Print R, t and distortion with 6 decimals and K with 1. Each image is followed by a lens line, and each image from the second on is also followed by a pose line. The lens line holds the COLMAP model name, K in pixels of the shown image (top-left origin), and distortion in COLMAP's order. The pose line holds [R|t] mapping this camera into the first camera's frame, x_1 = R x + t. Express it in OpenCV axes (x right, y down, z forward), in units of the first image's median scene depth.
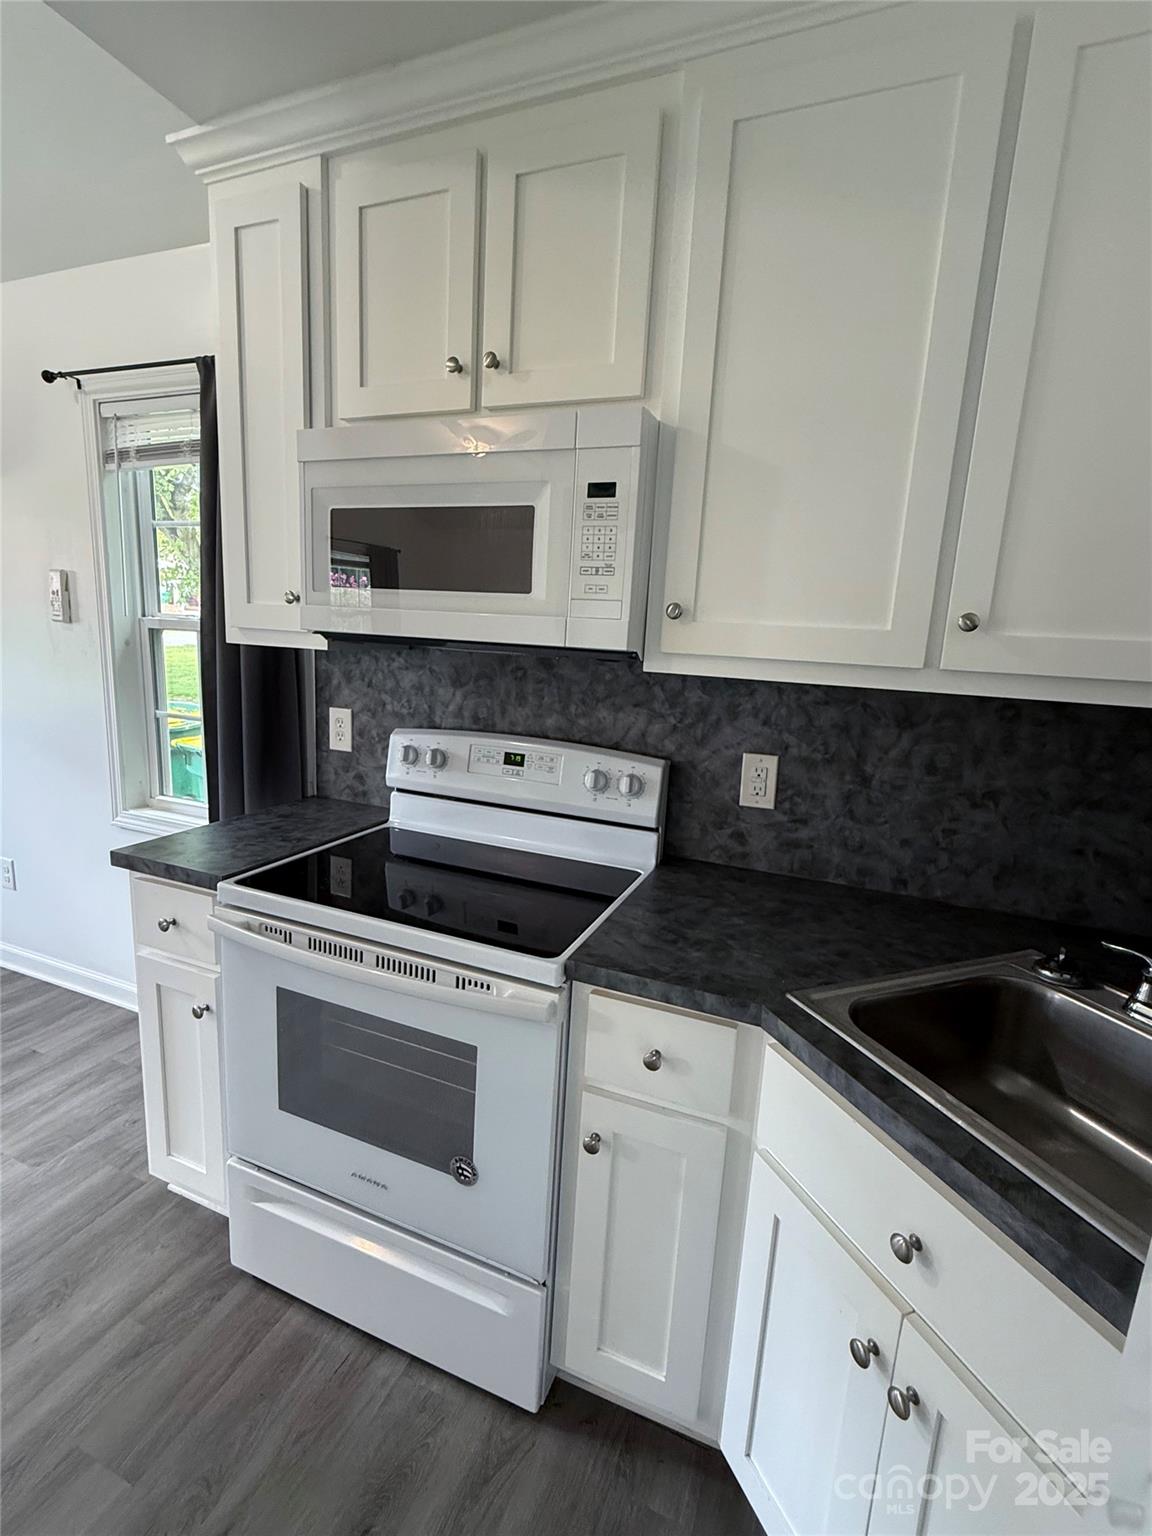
lens RADIAL K [[704.6, 0, 576.7], [0, 704.6, 766.2], [0, 0, 1]] dist [-0.000387, 0.000300]
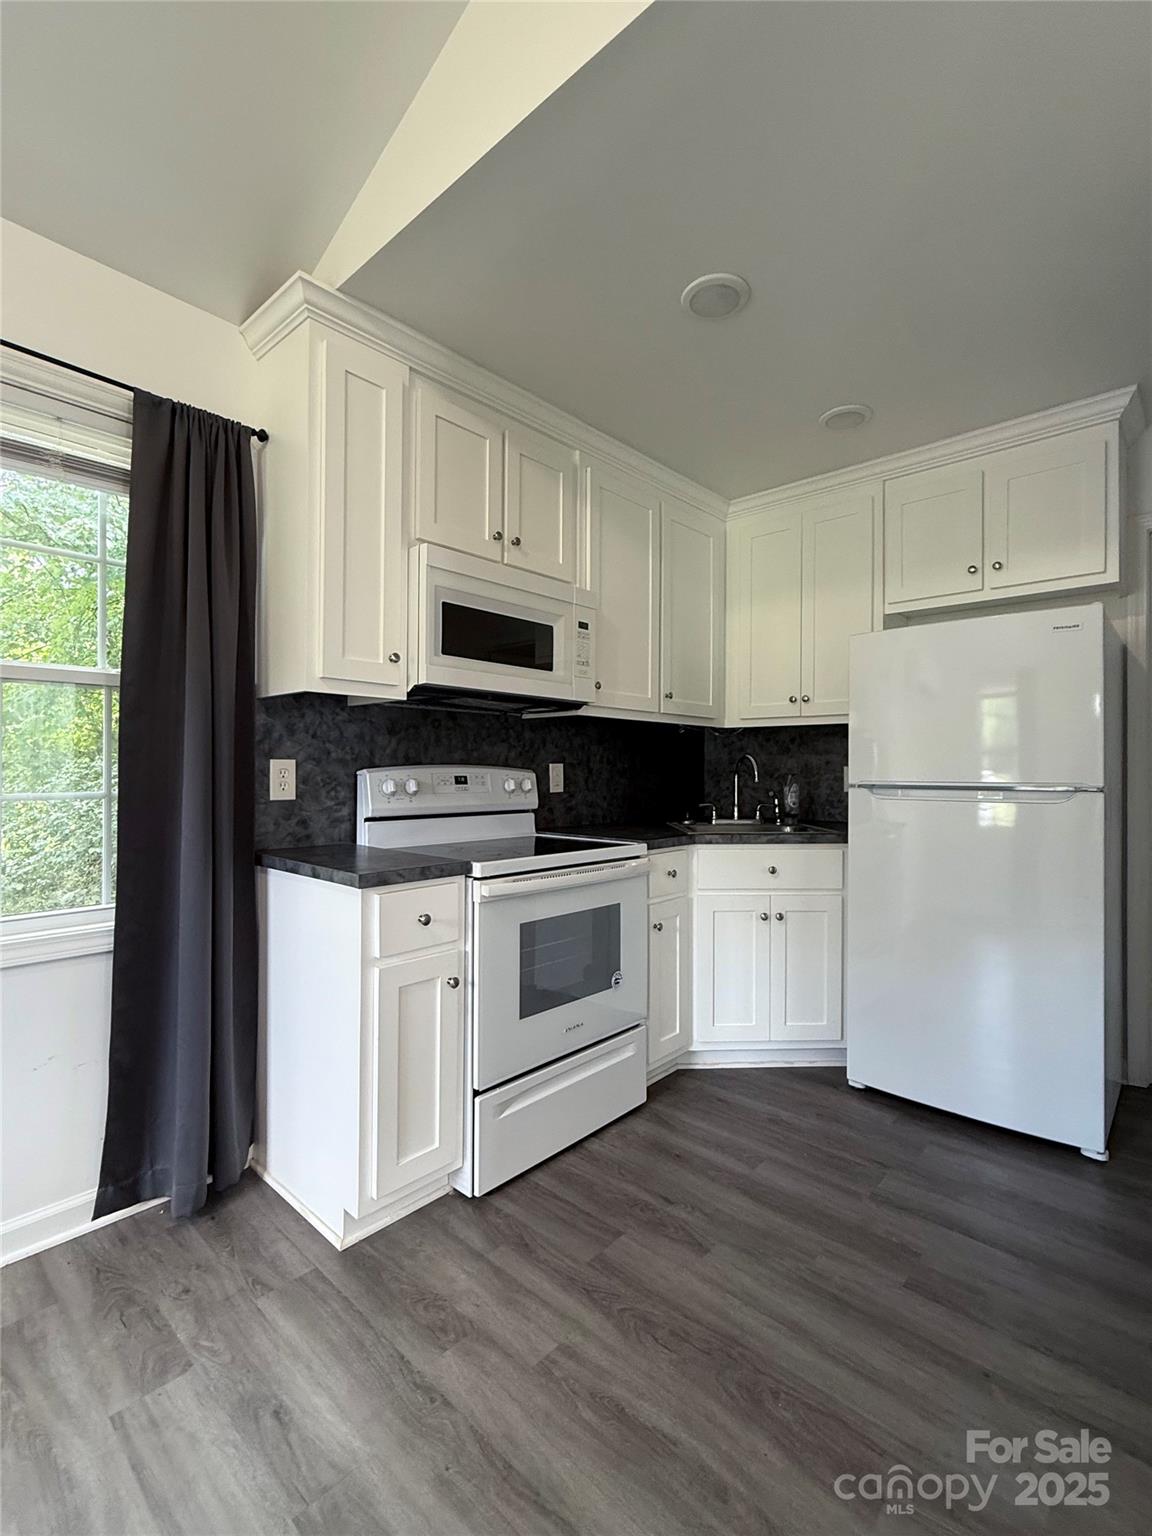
lens RADIAL K [[704.7, 0, 578.9], [0, 704.7, 767.6], [0, 0, 1]] dist [-0.000921, -0.000173]
pose [[0.344824, -0.046102, 0.937535, -1.484243], [0.186631, 0.982220, -0.020343, 0.043341], [-0.919927, 0.181987, 0.347297, 0.285965]]
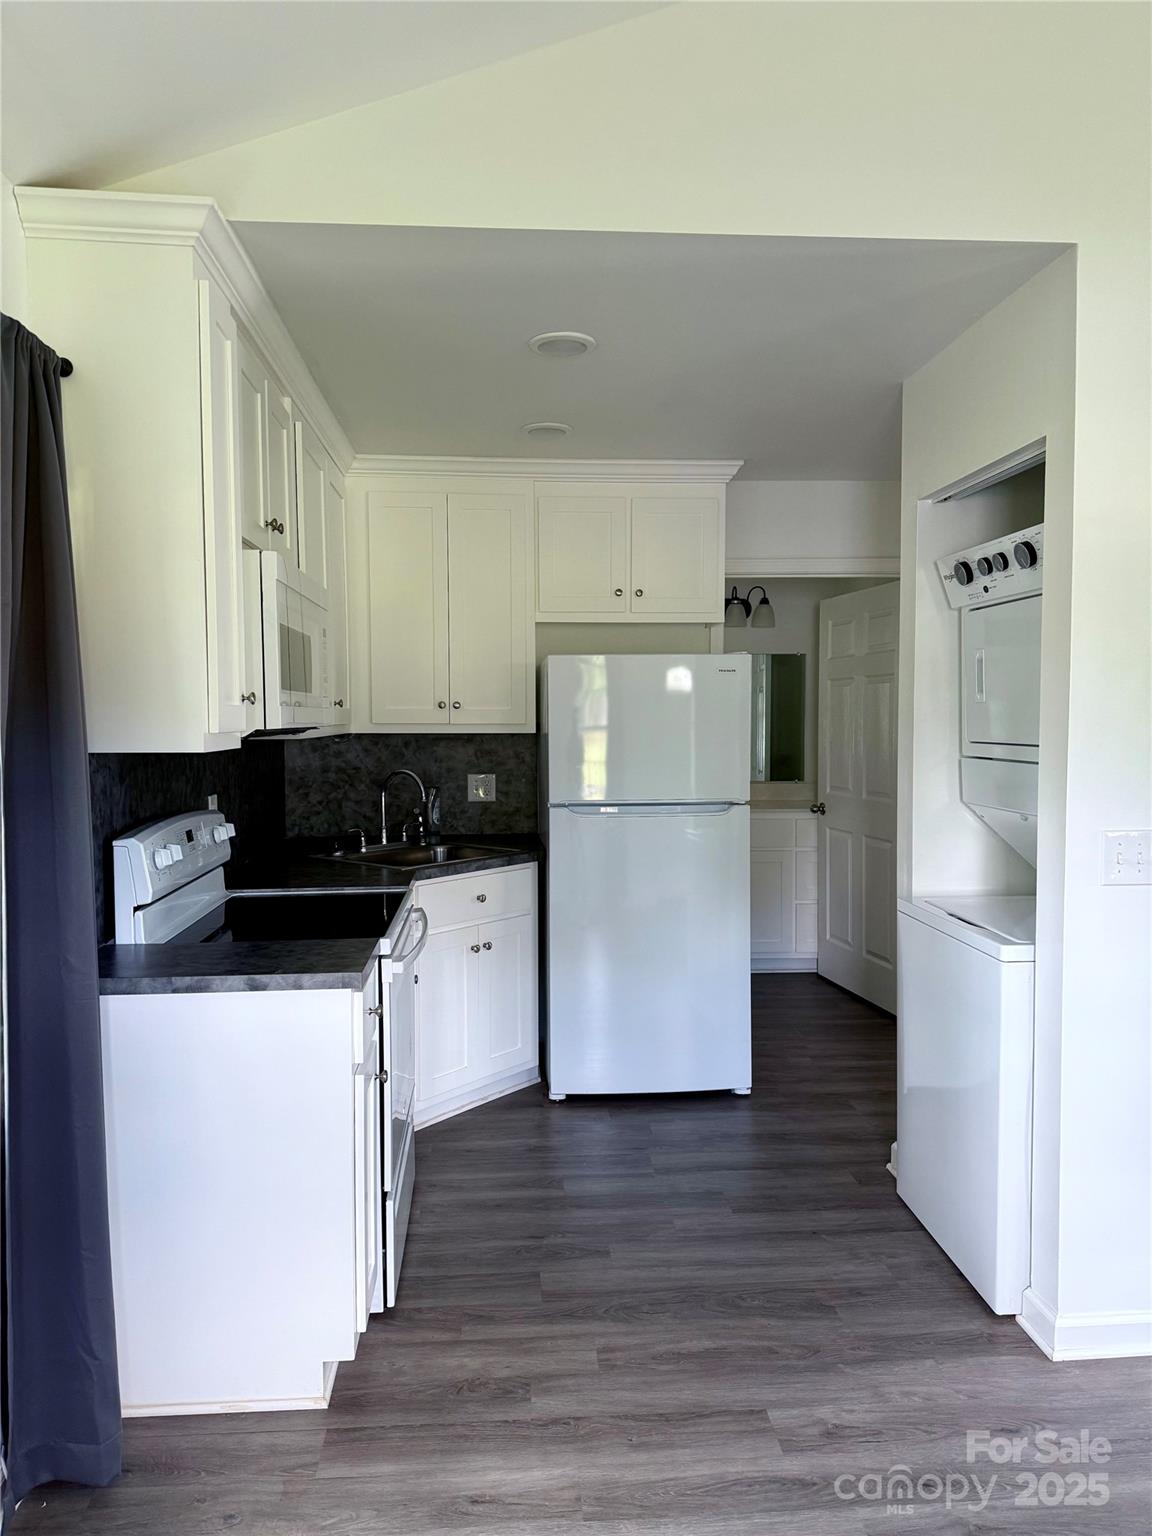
lens RADIAL K [[1080.6, 0, 576.0], [0, 1080.6, 768.0], [0, 0, 1]] dist [0.064759, -0.086809]
pose [[-0.446467, -0.095561, 0.889683, -1.981428], [0.147186, 0.972895, 0.178361, -0.349342], [-0.882612, 0.210581, -0.420300, 1.253705]]
